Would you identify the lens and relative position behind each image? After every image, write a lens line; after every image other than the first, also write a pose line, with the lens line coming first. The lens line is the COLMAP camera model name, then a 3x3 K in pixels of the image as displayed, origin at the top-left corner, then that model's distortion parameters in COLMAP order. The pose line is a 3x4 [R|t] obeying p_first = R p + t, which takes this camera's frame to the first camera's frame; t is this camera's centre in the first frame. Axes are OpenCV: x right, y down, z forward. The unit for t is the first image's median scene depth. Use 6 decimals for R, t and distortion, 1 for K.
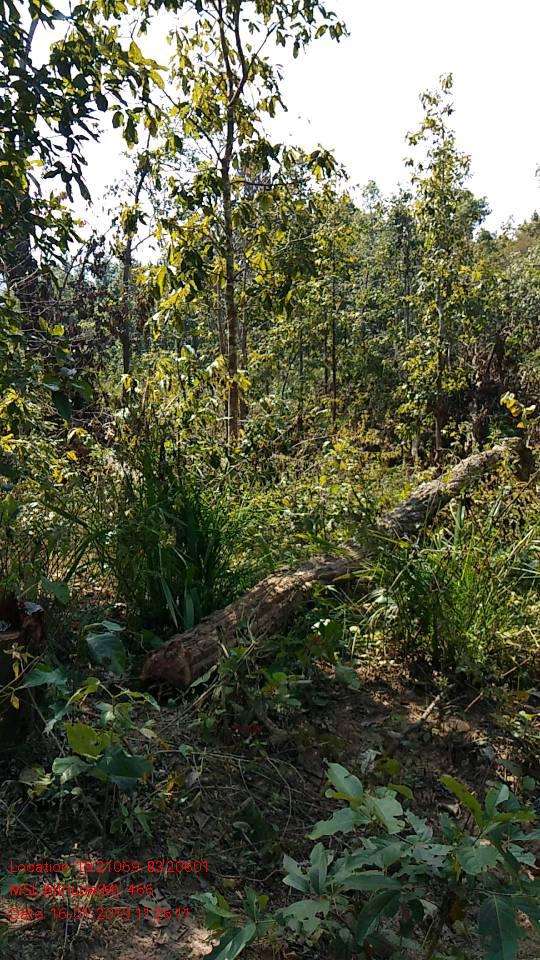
lens RADIAL K [[679.7, 0, 267.4], [0, 679.7, 482.1], [0, 0, 1]] dist [0.048450, -0.118936]
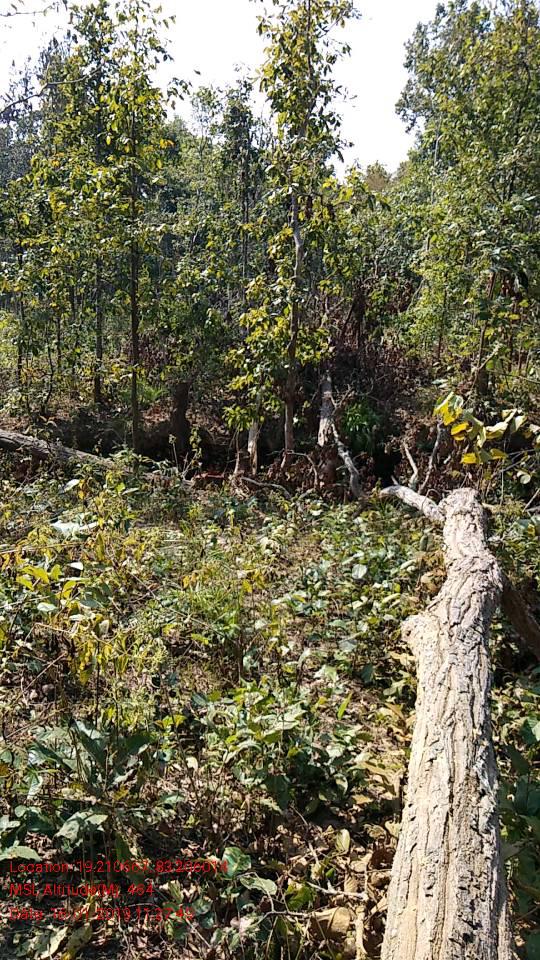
lens RADIAL K [[683.2, 0, 270.9], [0, 683.2, 502.0], [0, 0, 1]] dist [-0.002421, -0.035638]
pose [[0.968303, 0.002966, 0.249759, 0.061561], [-0.027445, 0.995139, 0.094584, -0.056175], [-0.248264, -0.098440, 0.963677, 0.322972]]
